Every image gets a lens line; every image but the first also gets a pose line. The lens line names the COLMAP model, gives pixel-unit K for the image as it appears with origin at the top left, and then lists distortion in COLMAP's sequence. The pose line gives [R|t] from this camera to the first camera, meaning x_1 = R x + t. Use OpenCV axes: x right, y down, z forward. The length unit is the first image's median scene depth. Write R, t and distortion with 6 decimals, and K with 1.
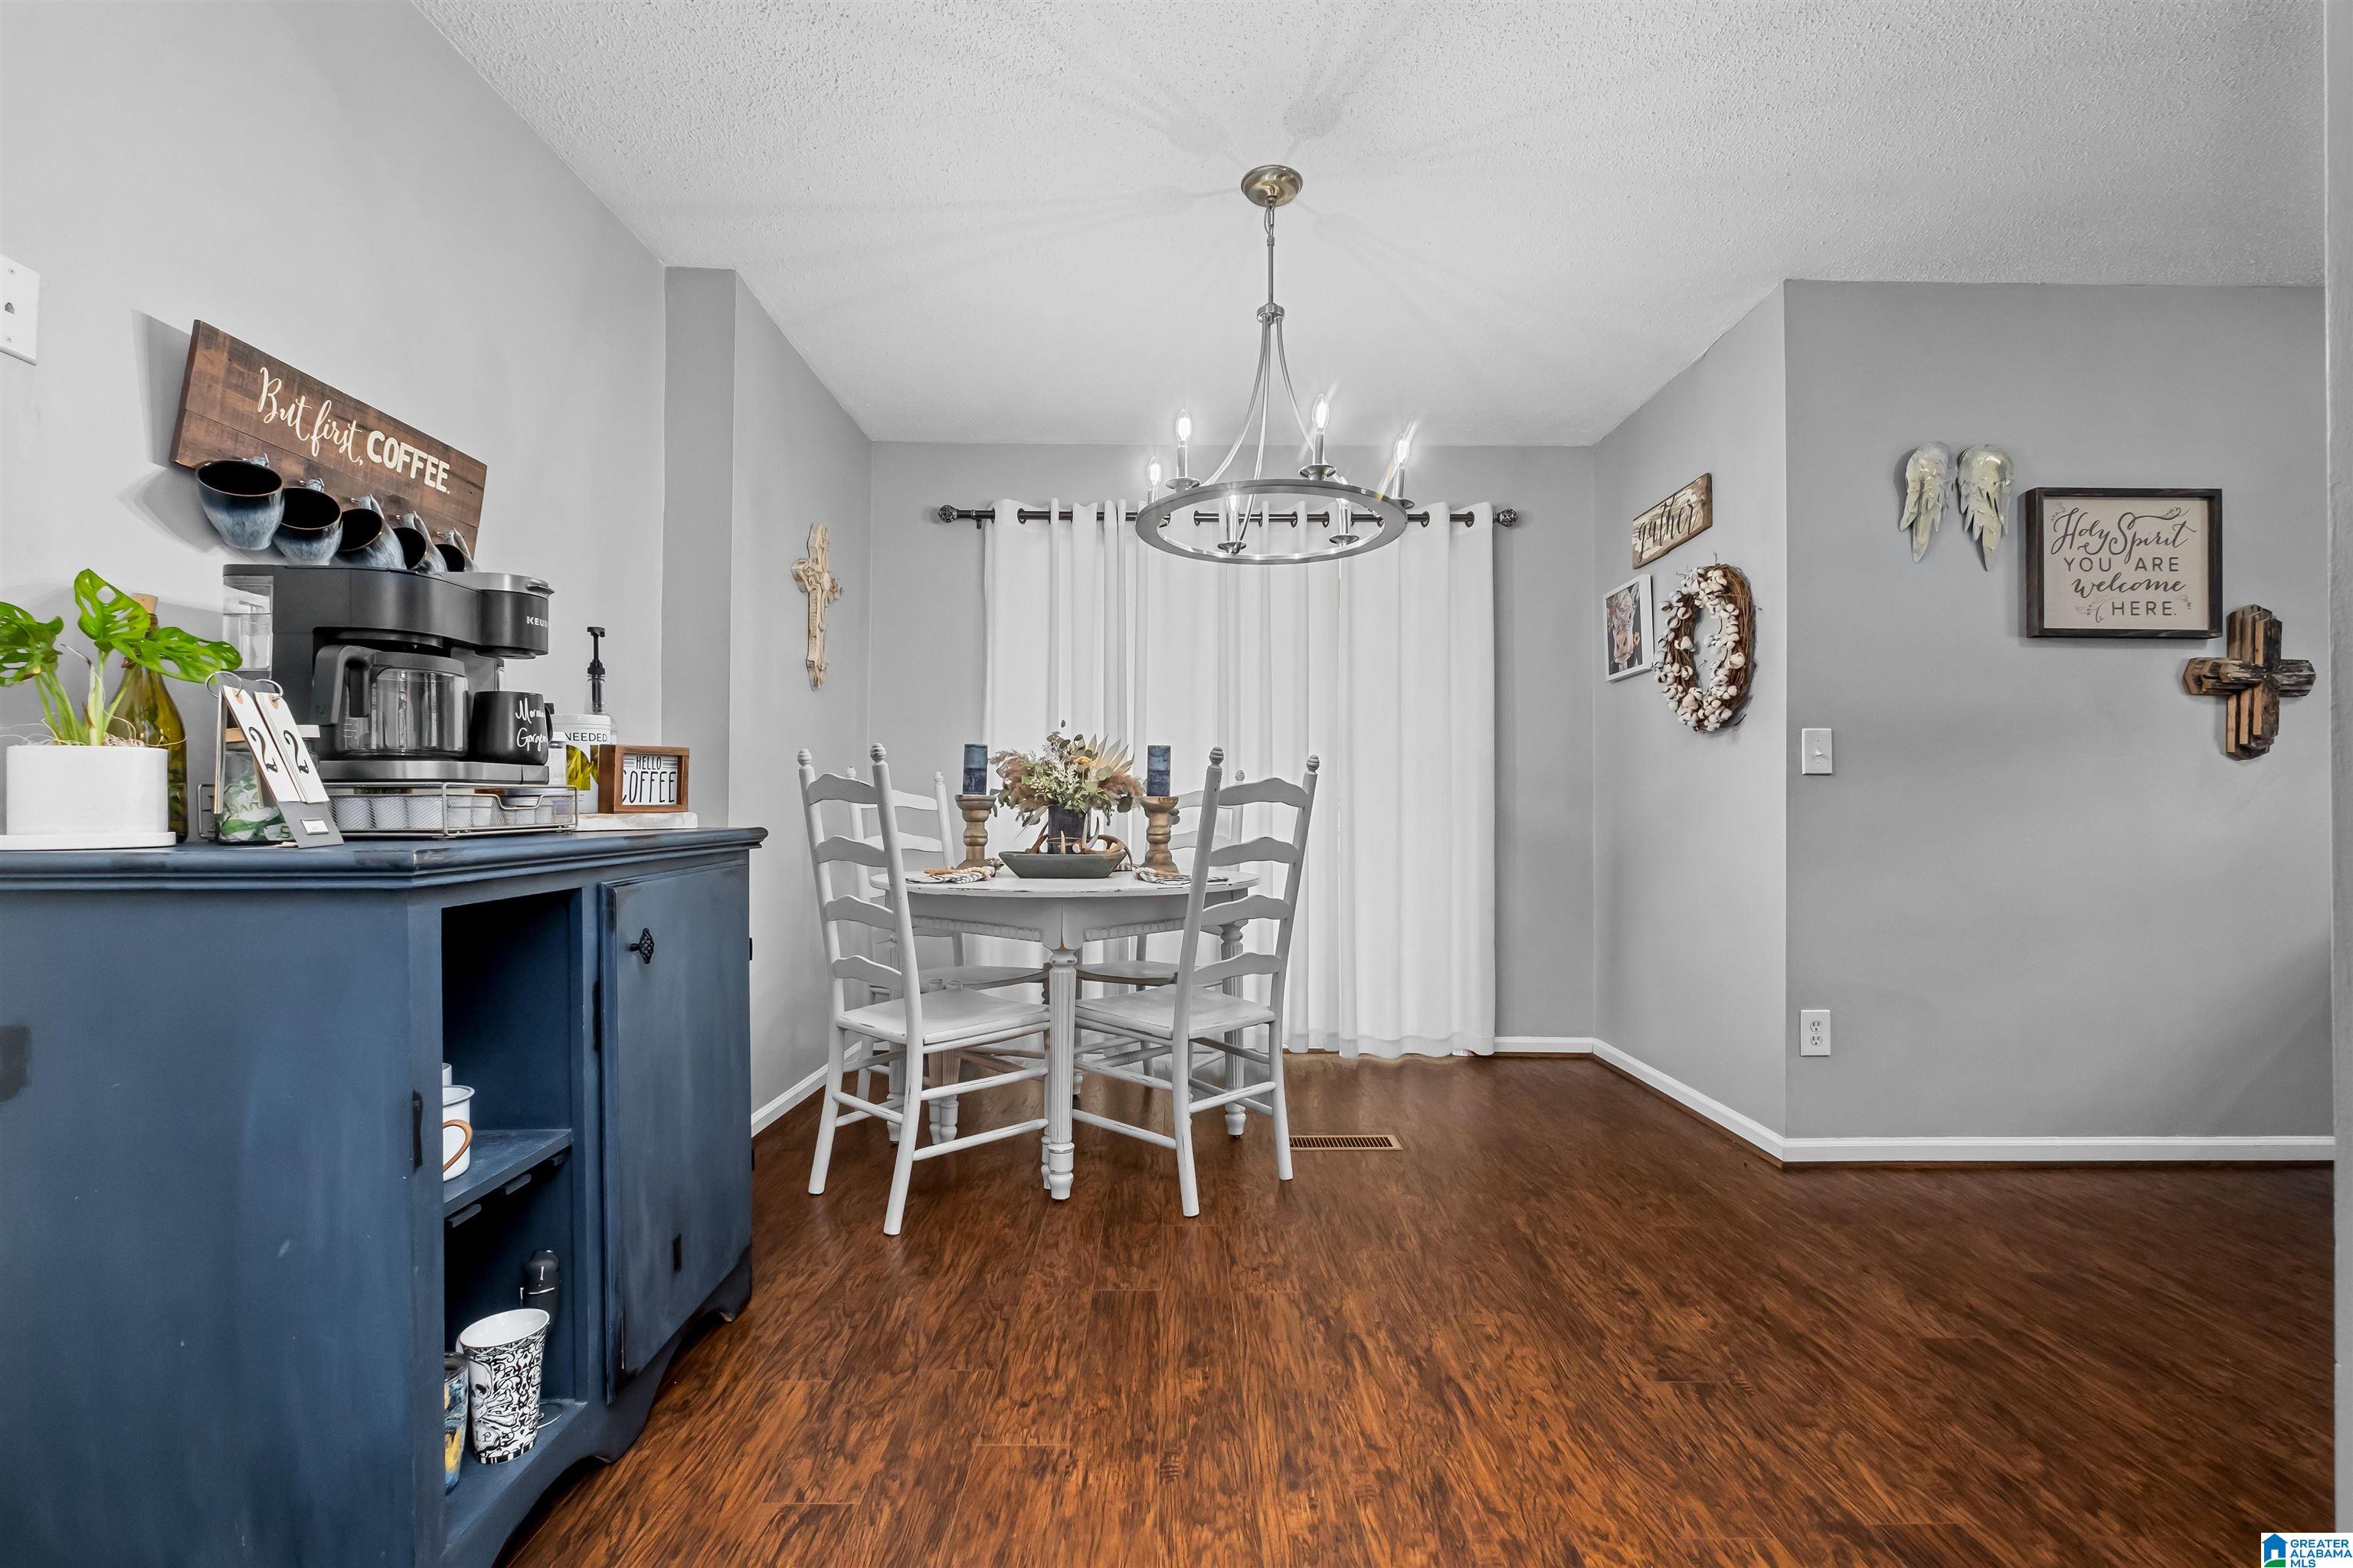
lens RADIAL K [[1044.8, 0, 1175.4], [0, 1044.8, 789.2], [0, 0, 1]] dist [-0.001528, -0.001130]
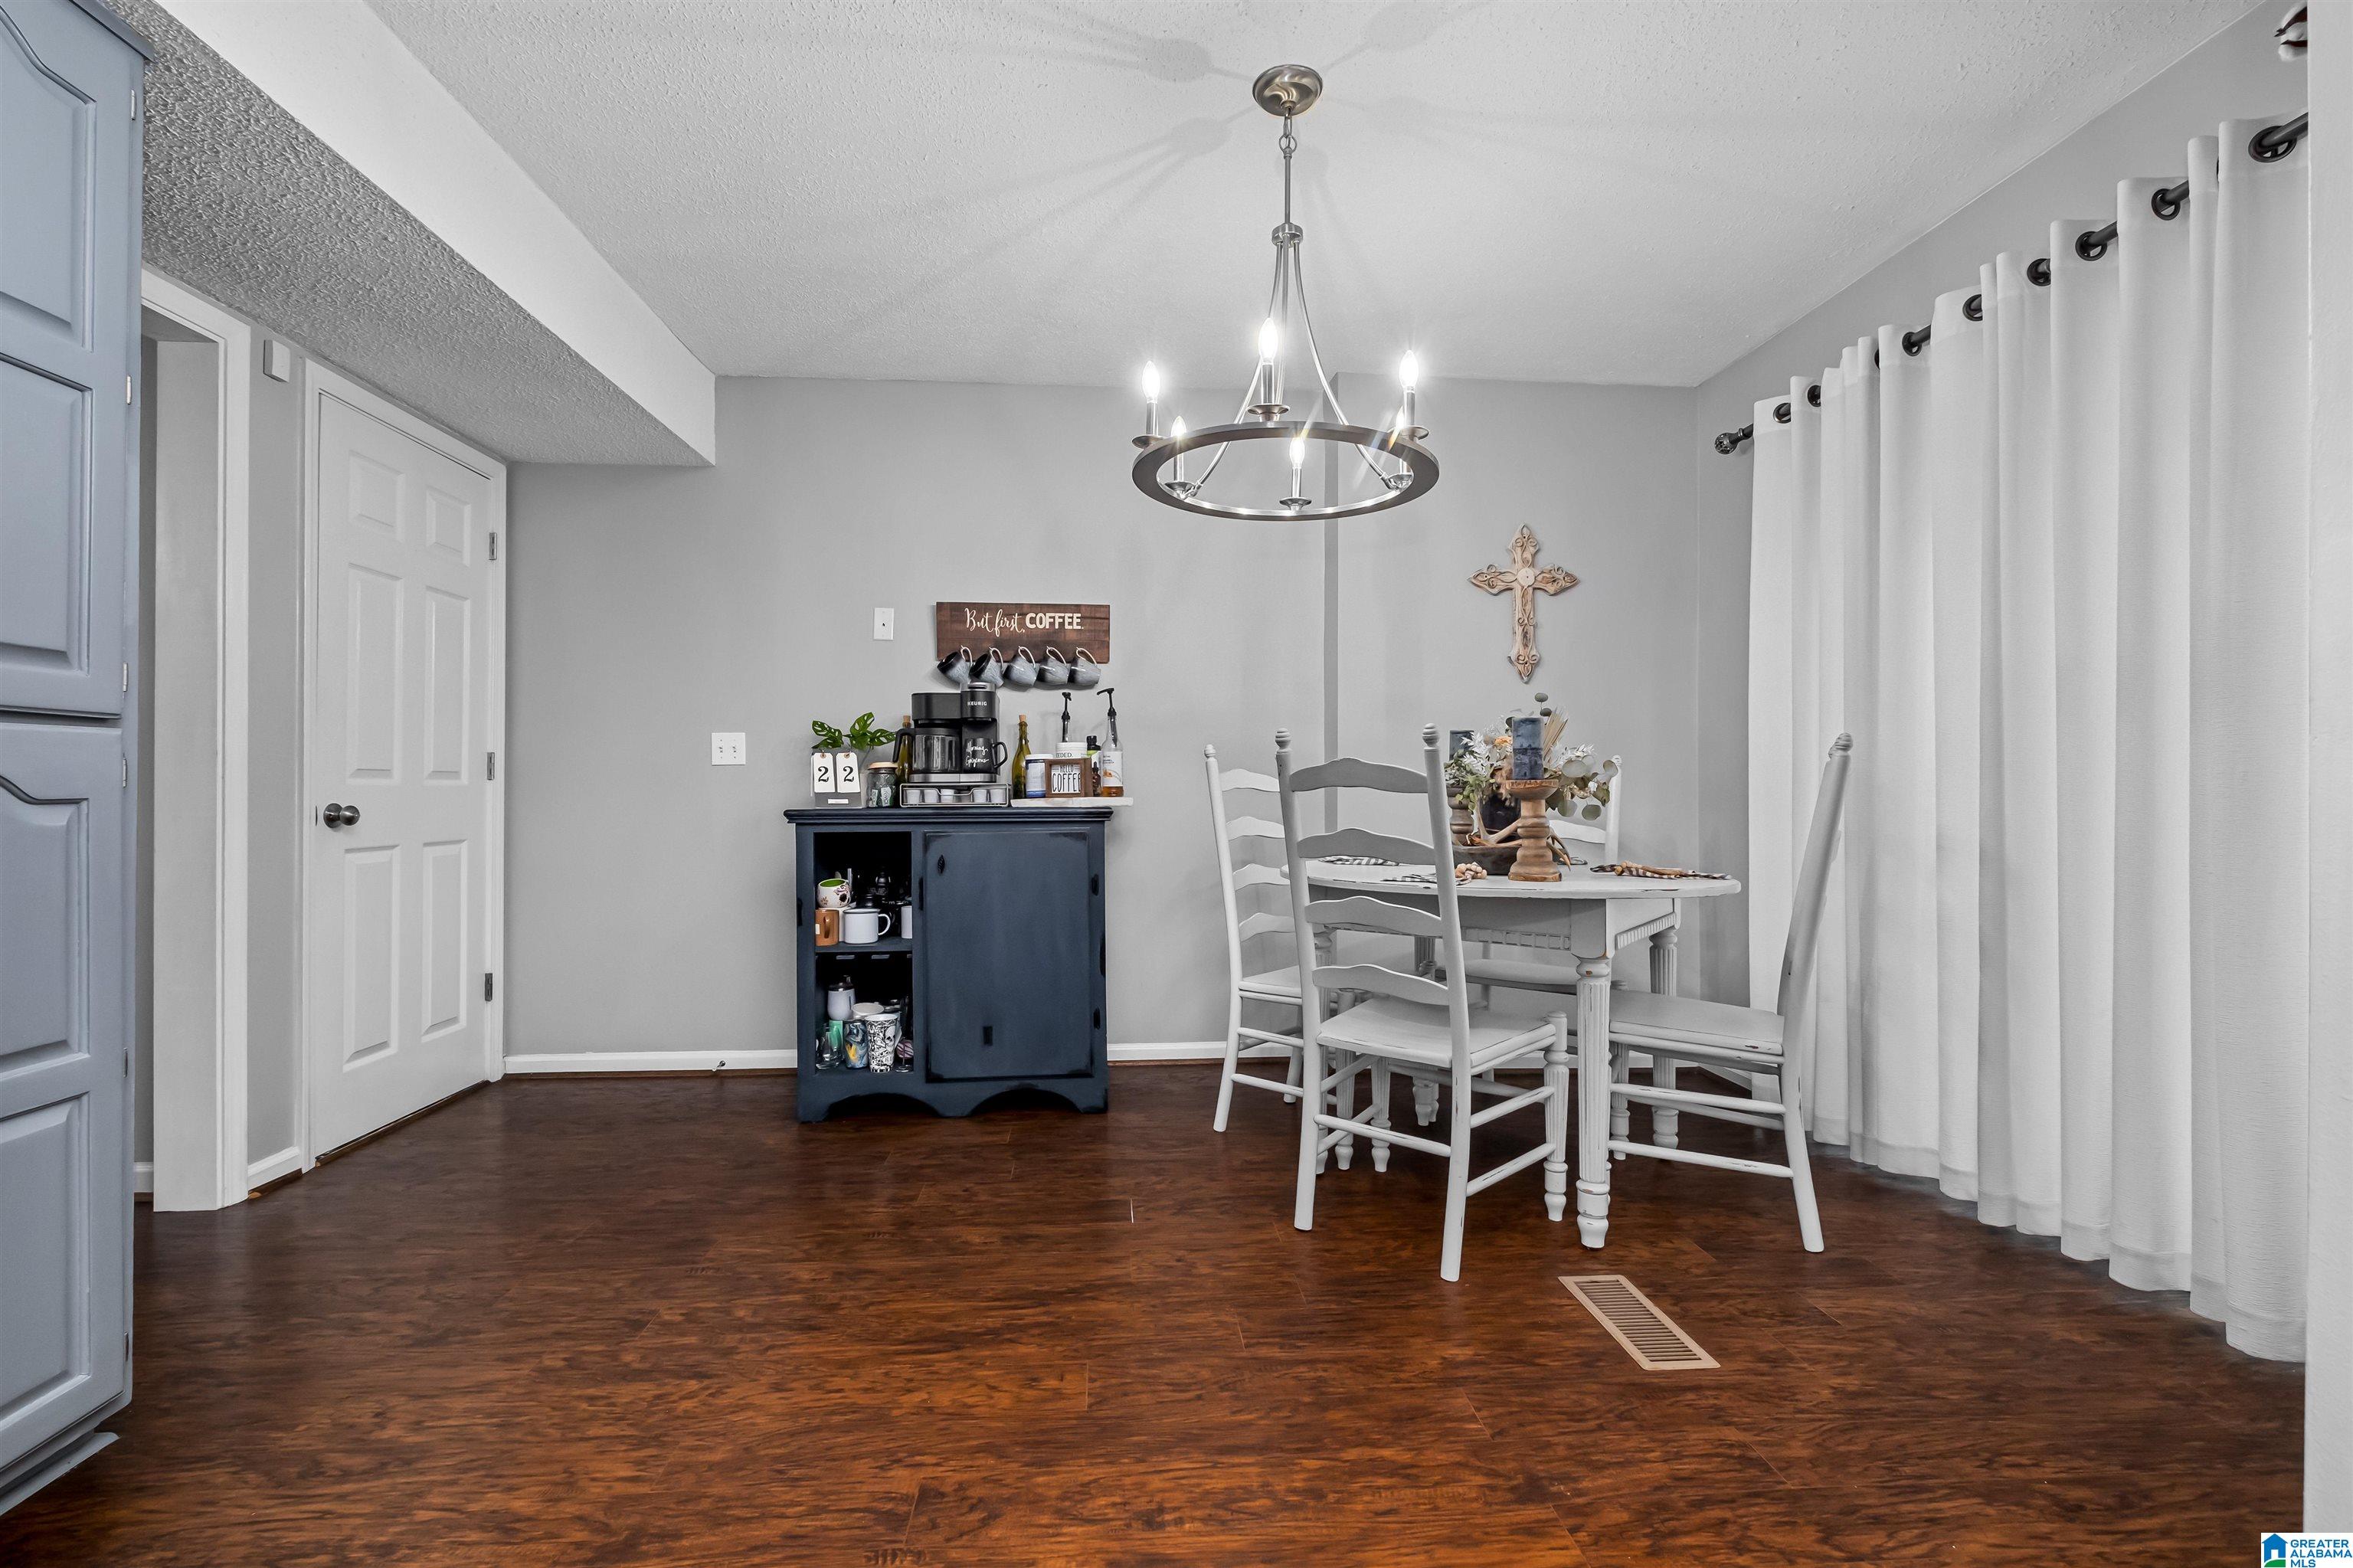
lens RADIAL K [[998.5, 0, 1187.1], [0, 998.5, 786.9], [0, 0, 1]] dist [-0.011168, 0.000429]
pose [[0.090857, 0.000849, -0.995864, 1.278531], [0.017996, 0.999835, 0.002494, 0.004498], [0.995701, -0.018148, 0.090827, 1.150353]]
